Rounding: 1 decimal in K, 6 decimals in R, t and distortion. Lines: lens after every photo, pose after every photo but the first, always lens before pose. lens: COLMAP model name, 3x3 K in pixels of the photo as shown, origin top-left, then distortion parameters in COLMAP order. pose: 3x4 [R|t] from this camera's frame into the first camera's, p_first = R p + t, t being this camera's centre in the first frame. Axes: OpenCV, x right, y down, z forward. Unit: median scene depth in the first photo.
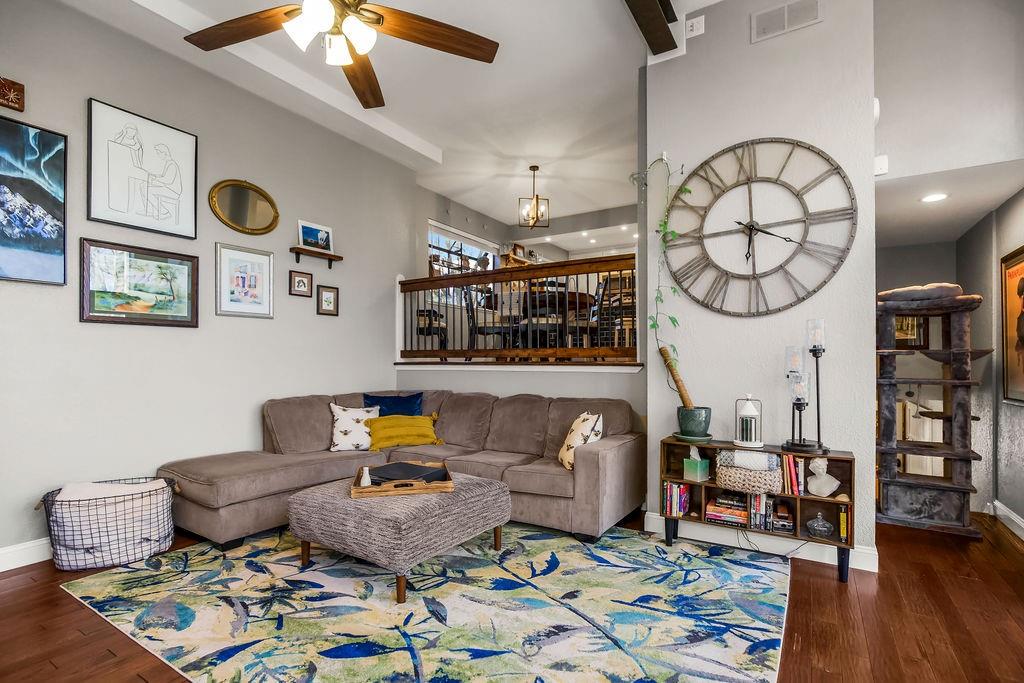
lens RADIAL K [[483.3, 0, 514.6], [0, 483.3, 357.8], [0, 0, 1]] dist [-0.000056, 0.000200]
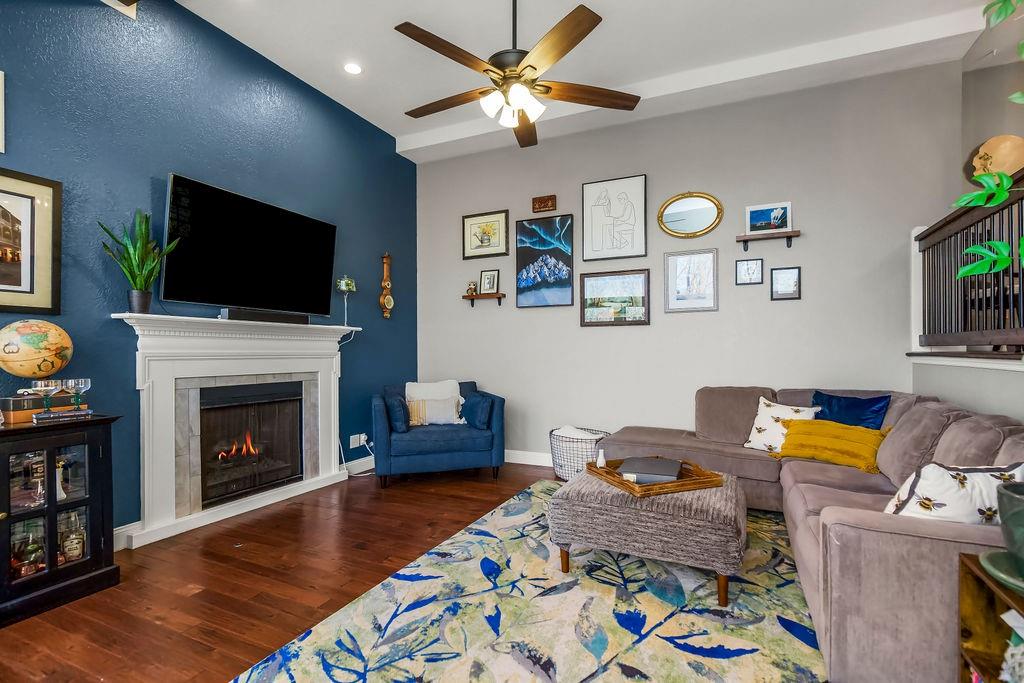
lens RADIAL K [[478.8, 0, 515.9], [0, 478.8, 346.0], [0, 0, 1]] dist [-0.000273, -0.000108]
pose [[0.135177, -0.007121, -0.990796, 0.690907], [0.010900, 0.999924, -0.005699, -0.003810], [0.990762, -0.010030, 0.135244, 0.615087]]
